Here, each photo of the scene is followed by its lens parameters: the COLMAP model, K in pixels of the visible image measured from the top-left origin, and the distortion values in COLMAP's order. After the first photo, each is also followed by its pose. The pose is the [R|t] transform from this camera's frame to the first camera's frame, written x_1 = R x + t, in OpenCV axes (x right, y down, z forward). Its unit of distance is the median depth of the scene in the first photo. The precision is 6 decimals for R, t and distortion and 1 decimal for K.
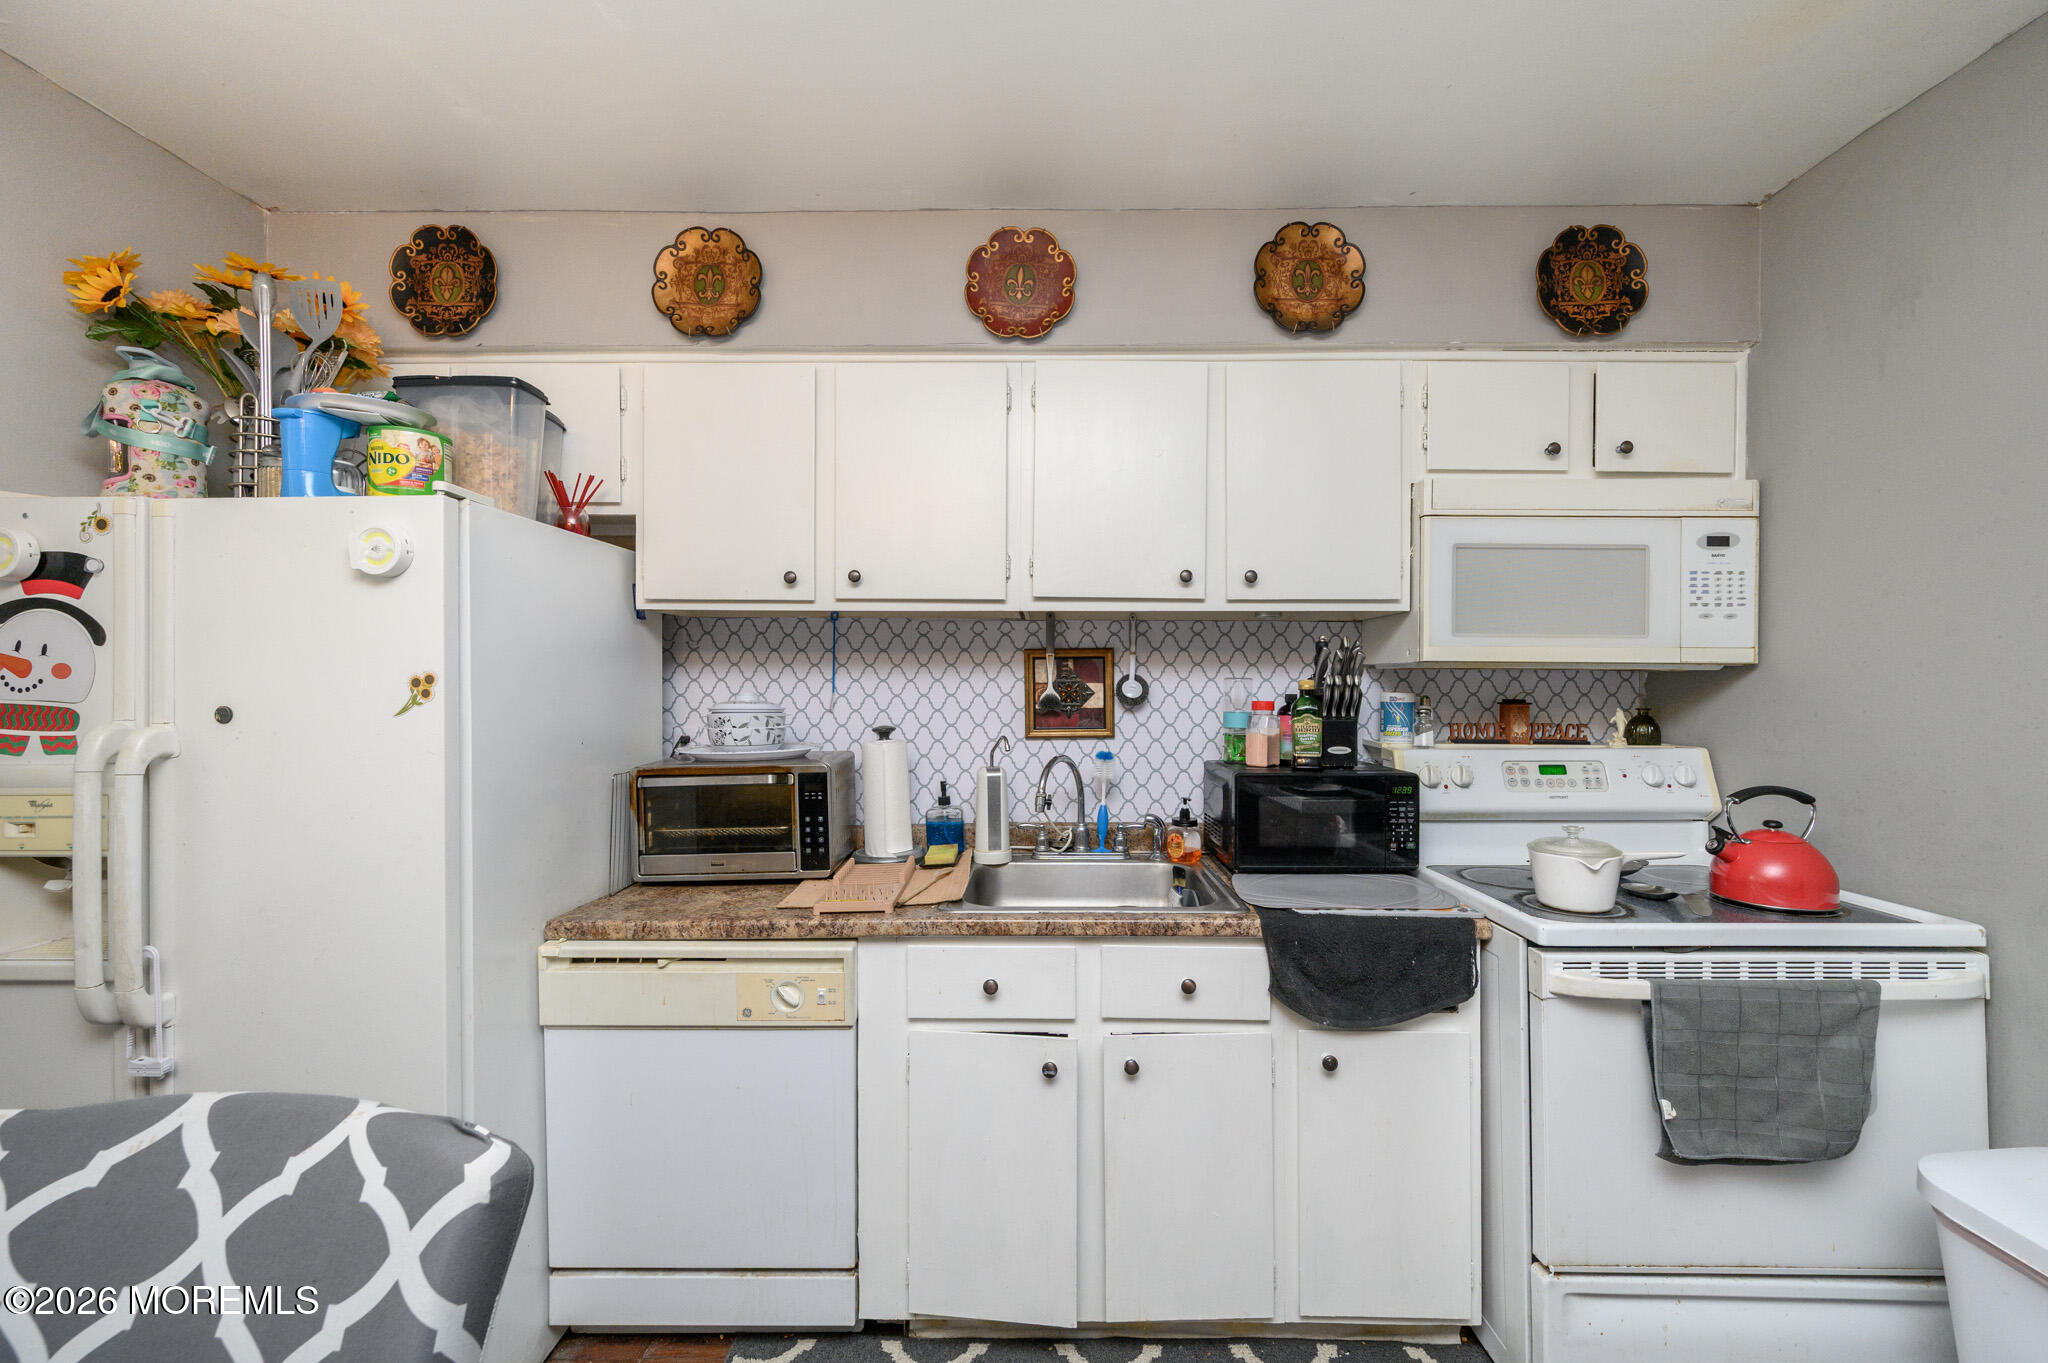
lens RADIAL K [[807.9, 0, 1030.0], [0, 807.9, 682.1], [0, 0, 1]] dist [-0.000687, 0.000005]
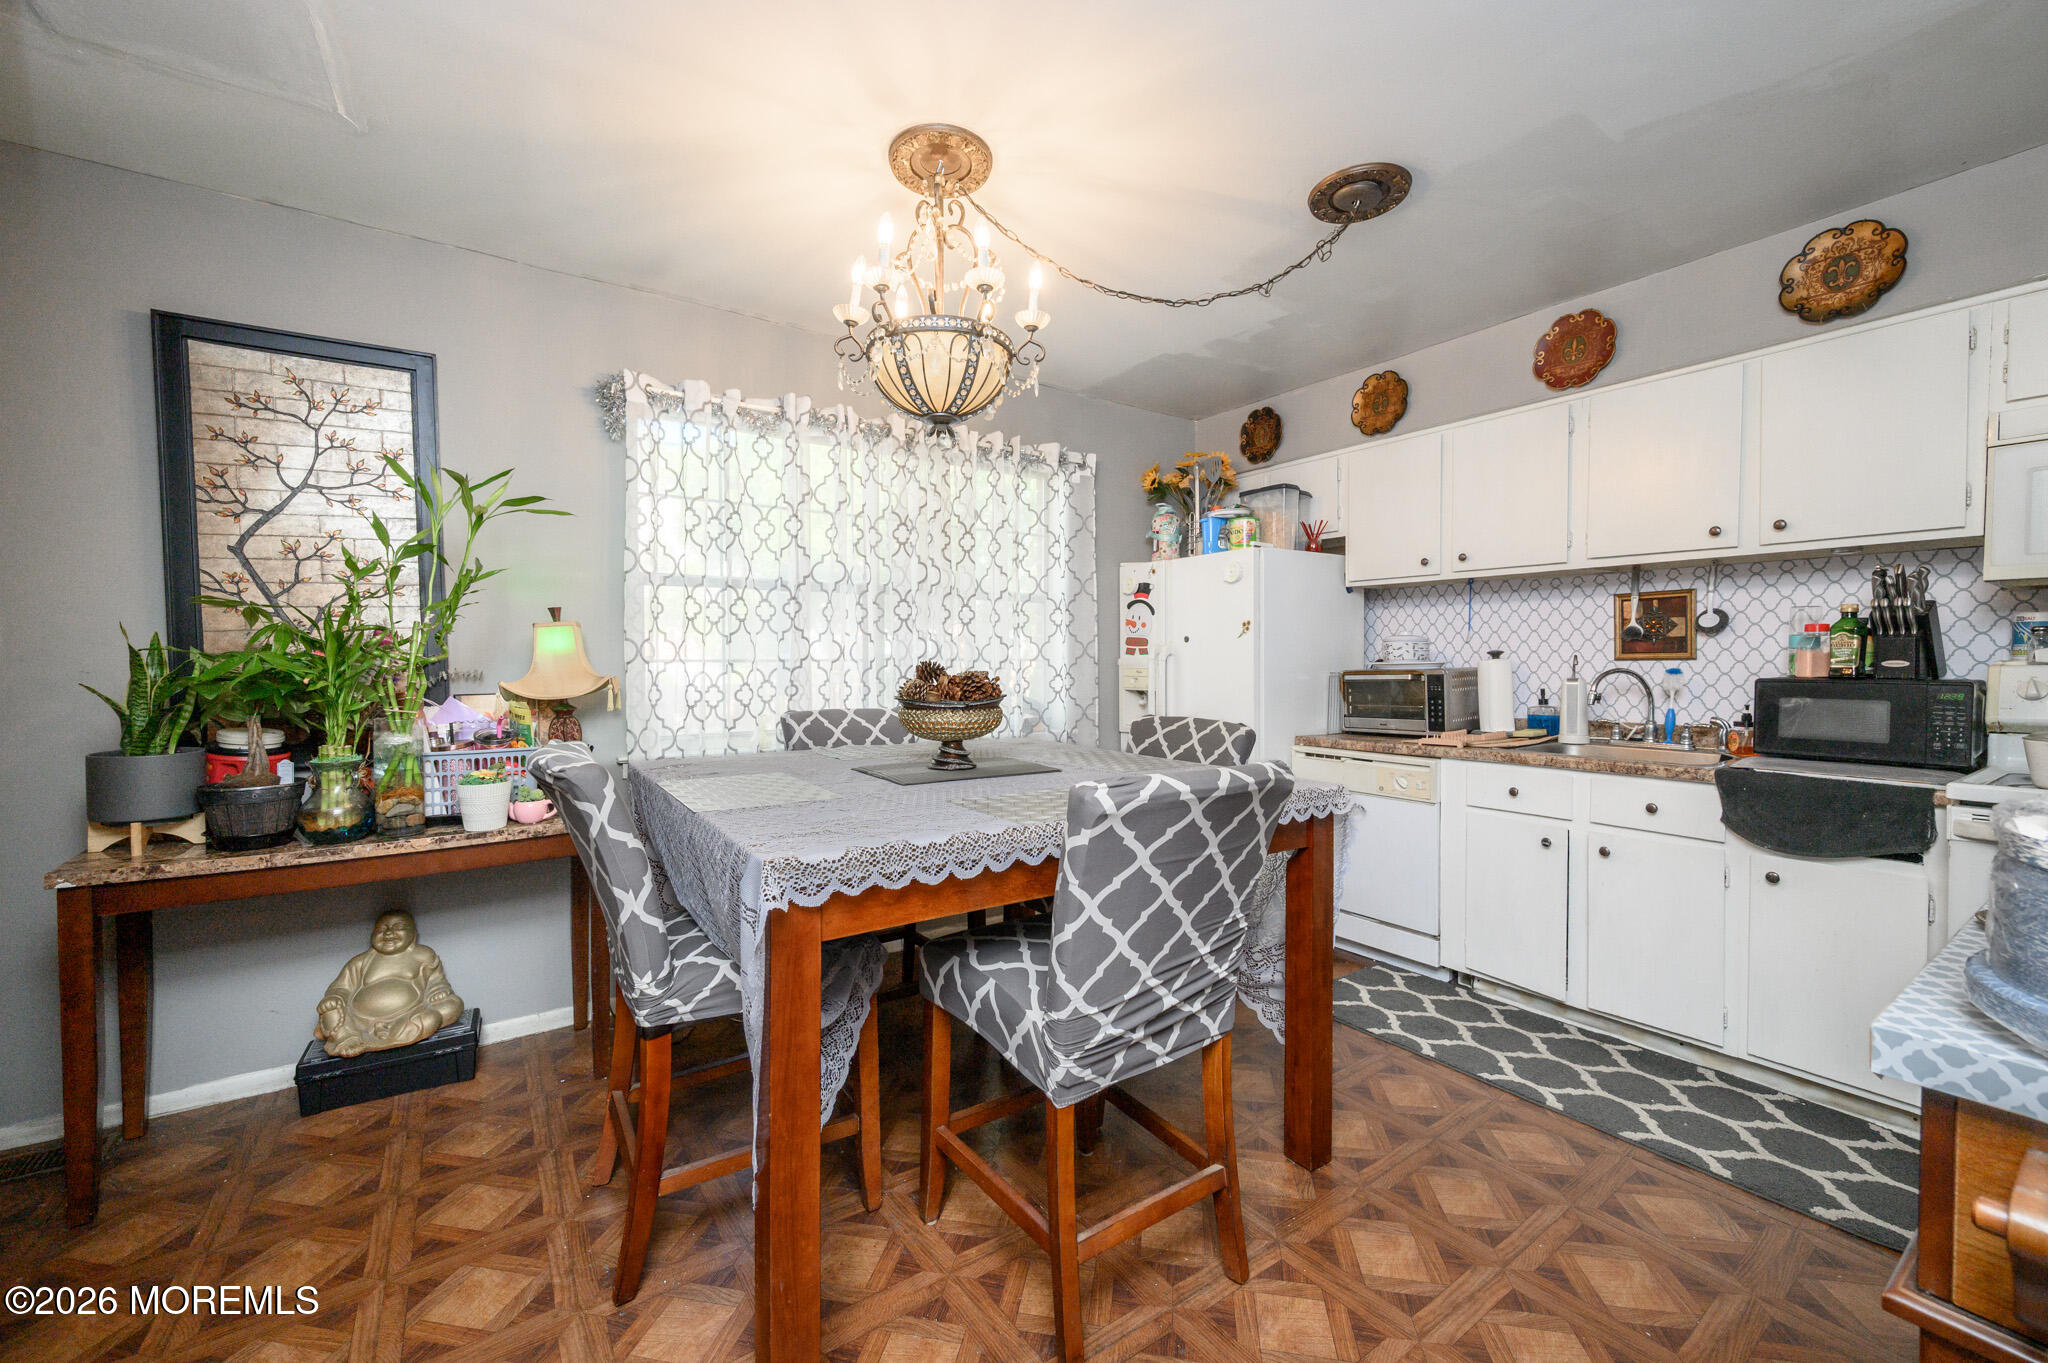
lens RADIAL K [[807.9, 0, 1033.0], [0, 807.9, 674.9], [0, 0, 1]] dist [-0.000687, 0.000005]
pose [[0.586382, 0.012531, -0.809938, 0.619414], [0.005838, 0.999789, 0.019695, 0.073582], [0.810014, -0.016277, 0.586185, -0.698418]]
